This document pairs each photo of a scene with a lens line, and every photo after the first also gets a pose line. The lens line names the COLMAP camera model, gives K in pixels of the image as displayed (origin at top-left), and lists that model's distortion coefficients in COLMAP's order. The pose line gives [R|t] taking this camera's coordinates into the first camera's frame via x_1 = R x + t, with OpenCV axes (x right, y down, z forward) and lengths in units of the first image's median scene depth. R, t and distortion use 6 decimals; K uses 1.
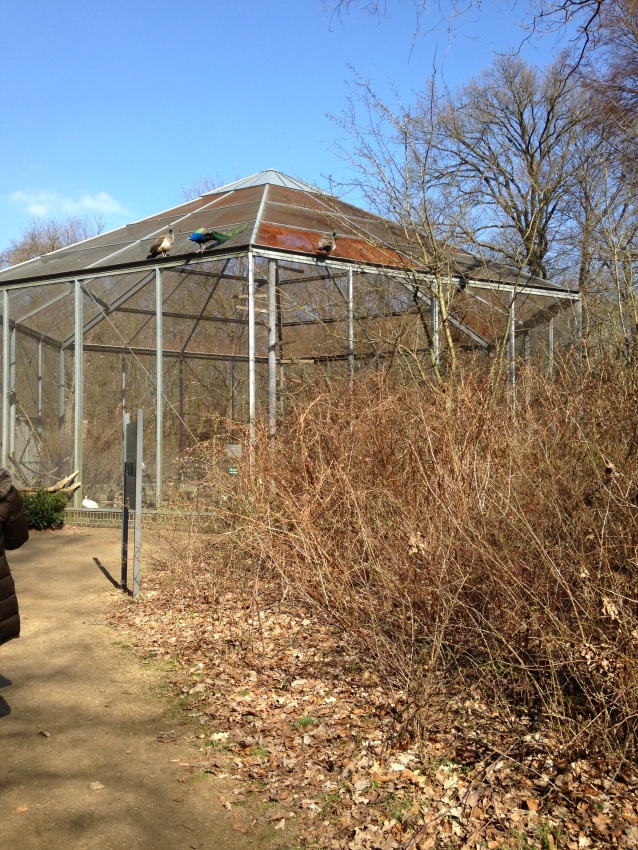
lens RADIAL K [[752.8, 0, 318.2], [0, 752.8, 427.4], [0, 0, 1]] dist [0.156639, -0.234550]
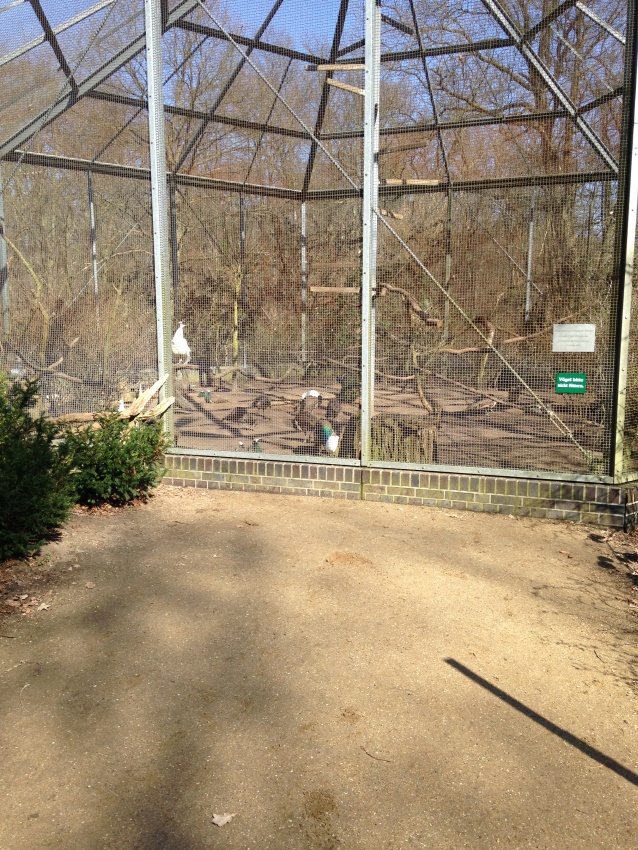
lens RADIAL K [[752.8, 0, 318.2], [0, 752.8, 427.4], [0, 0, 1]] dist [0.156639, -0.234550]
pose [[0.988035, -0.023795, 0.152385, -0.292188], [-0.003490, 0.984324, 0.176335, 0.002966], [-0.154192, -0.174757, 0.972463, 0.497760]]
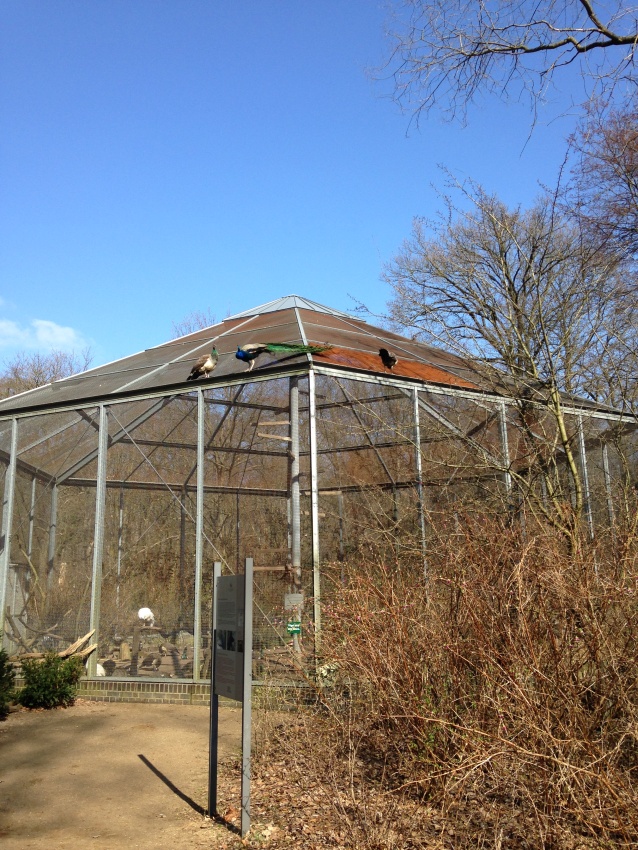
lens RADIAL K [[752.8, 0, 318.2], [0, 752.8, 427.4], [0, 0, 1]] dist [0.156639, -0.234550]
pose [[0.998890, -0.009171, 0.046198, -0.107701], [0.017080, 0.984629, -0.173823, -0.010478], [-0.043894, 0.174419, 0.983693, 0.130669]]
